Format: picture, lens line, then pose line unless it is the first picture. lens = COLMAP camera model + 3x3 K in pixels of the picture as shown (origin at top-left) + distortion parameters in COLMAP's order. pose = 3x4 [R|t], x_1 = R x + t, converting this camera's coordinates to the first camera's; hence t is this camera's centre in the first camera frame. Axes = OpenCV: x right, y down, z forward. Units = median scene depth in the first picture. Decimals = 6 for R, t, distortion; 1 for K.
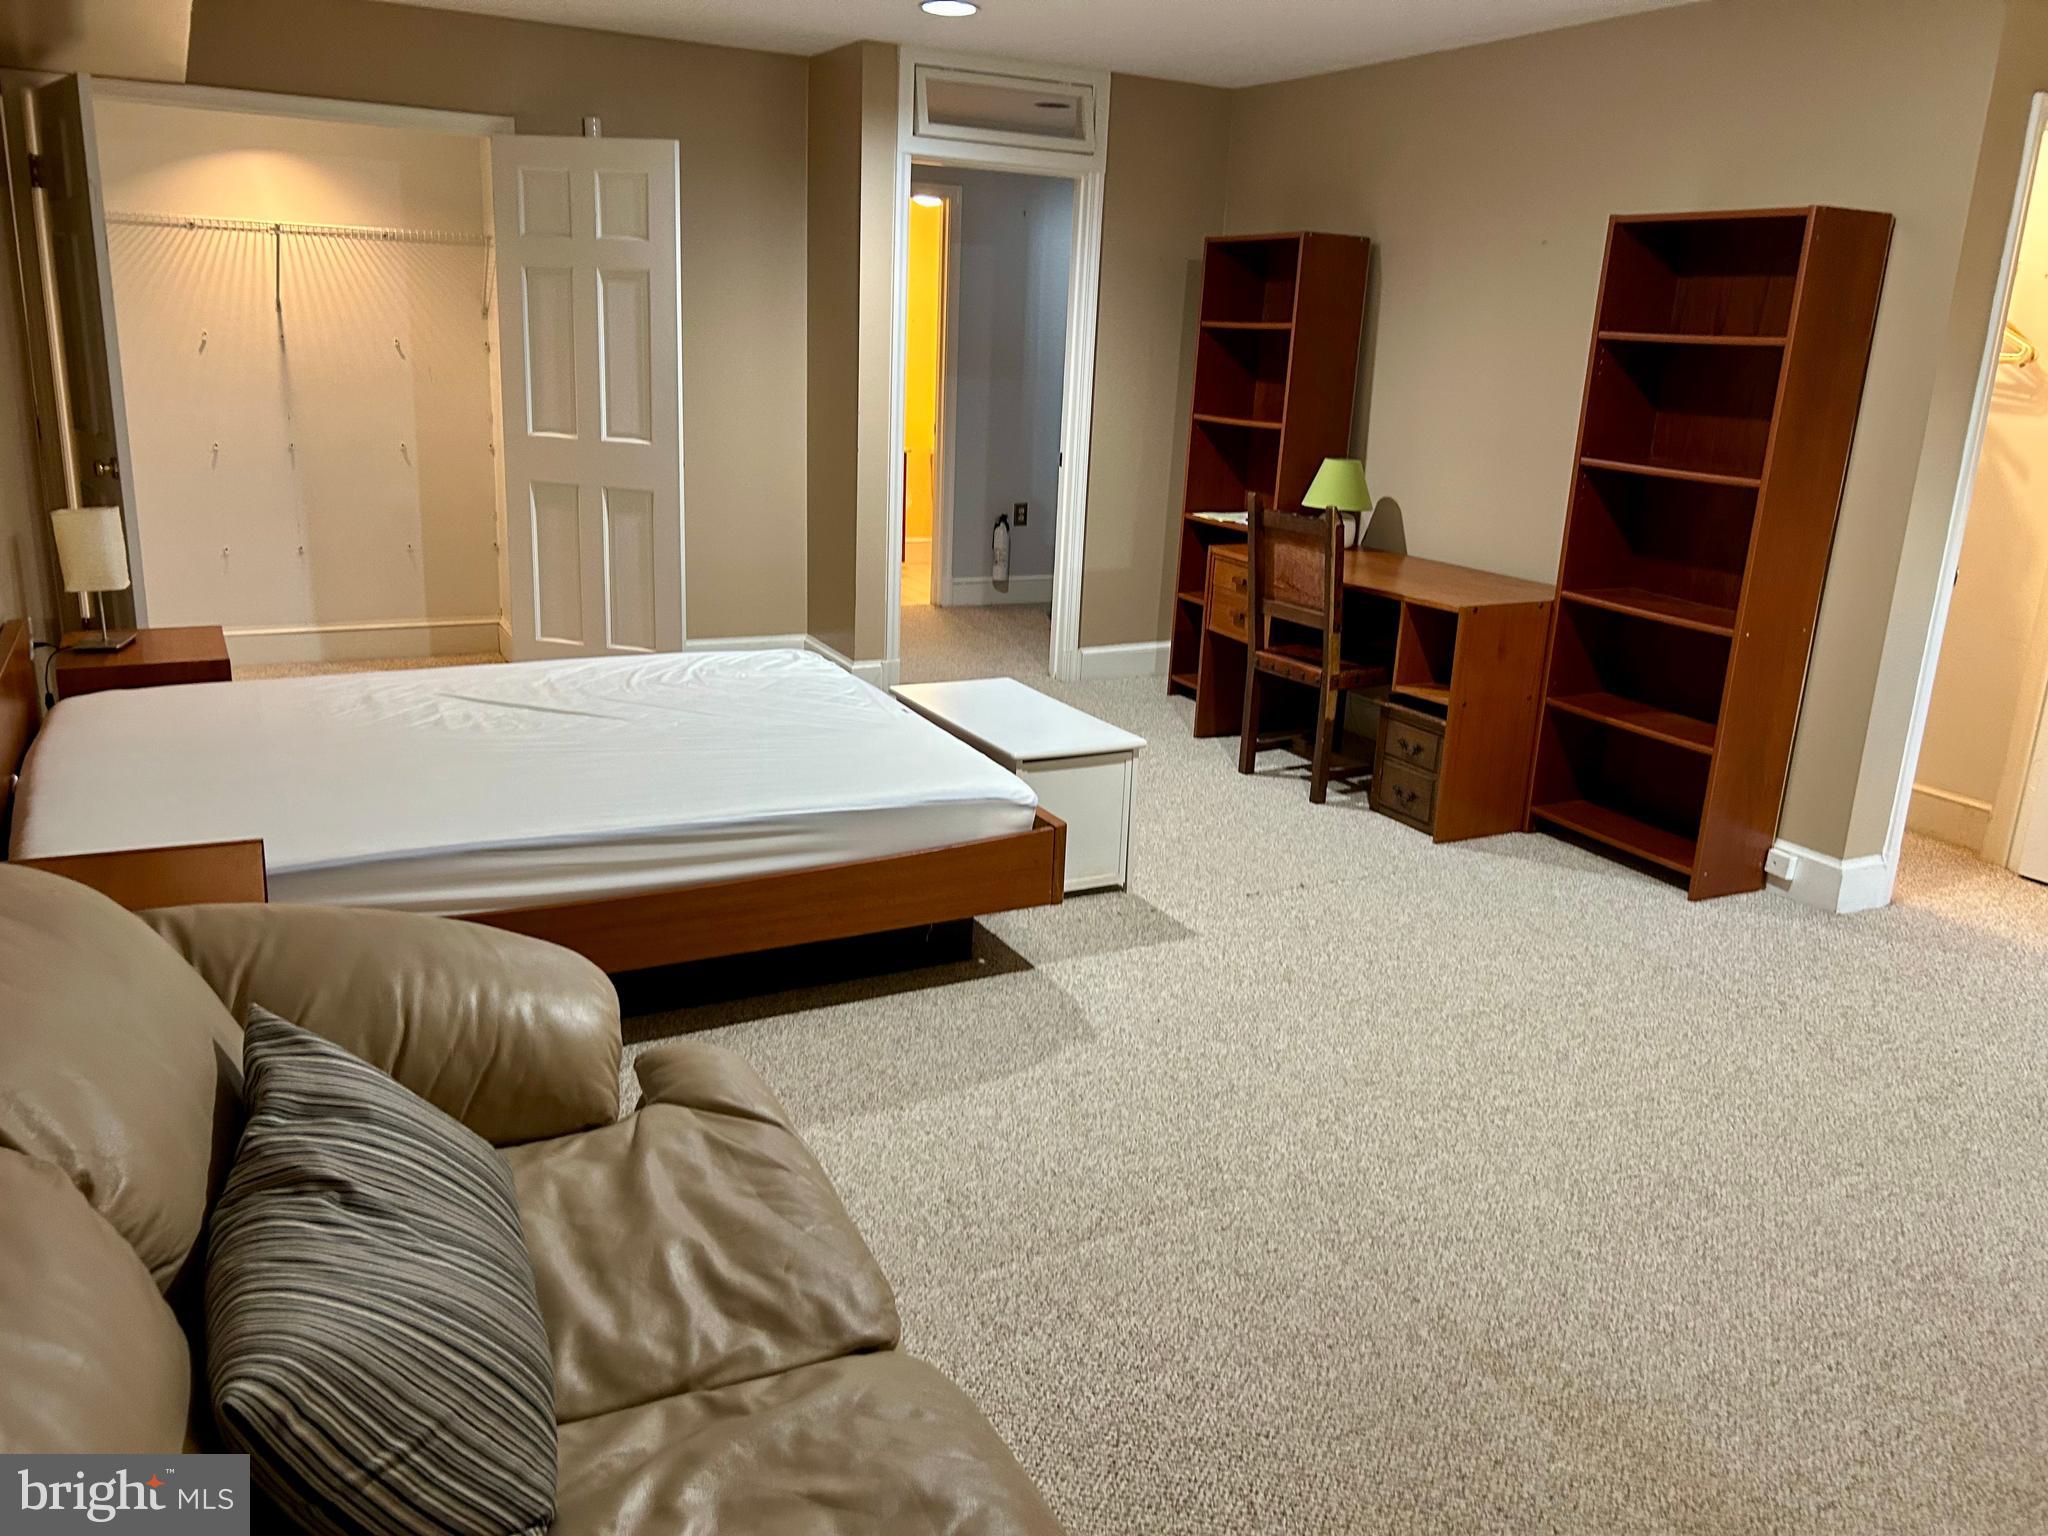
lens RADIAL K [[1551.1, 0, 1007.0], [0, 1551.1, 752.1], [0, 0, 1]] dist [0.059950, -0.062341]
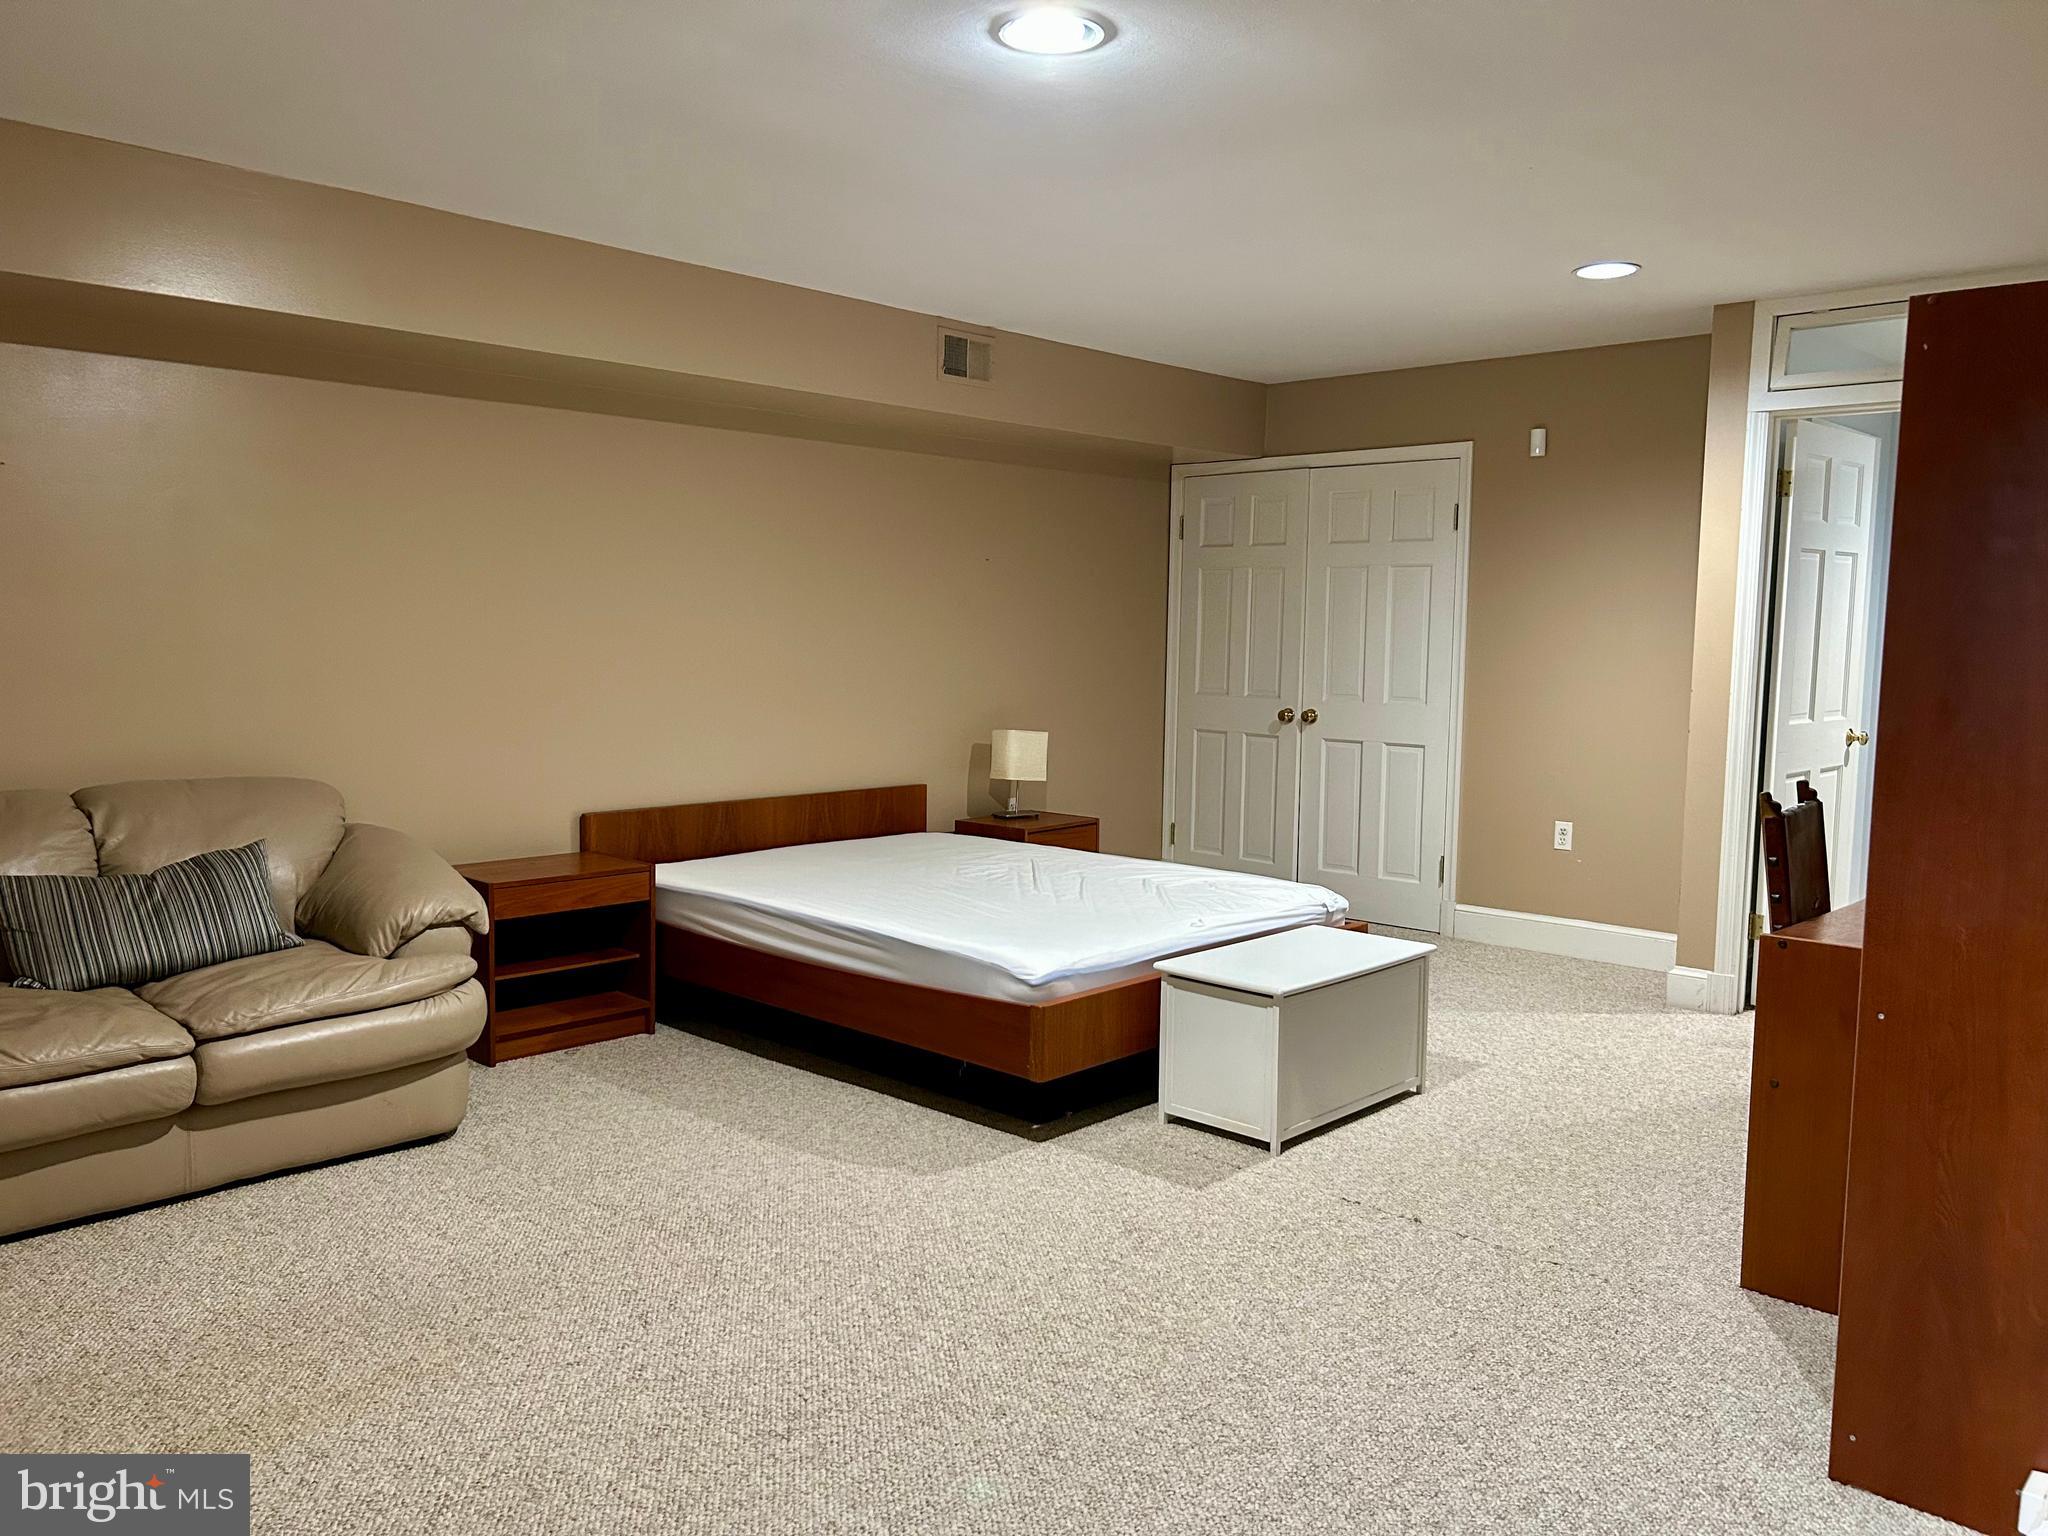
lens RADIAL K [[1551.1, 0, 1007.0], [0, 1551.1, 752.1], [0, 0, 1]] dist [0.059950, -0.062341]
pose [[0.315812, 0.049000, -0.947556, 1.033155], [-0.244627, 0.969108, -0.031417, -0.087750], [0.916745, 0.241719, 0.318042, 0.556550]]
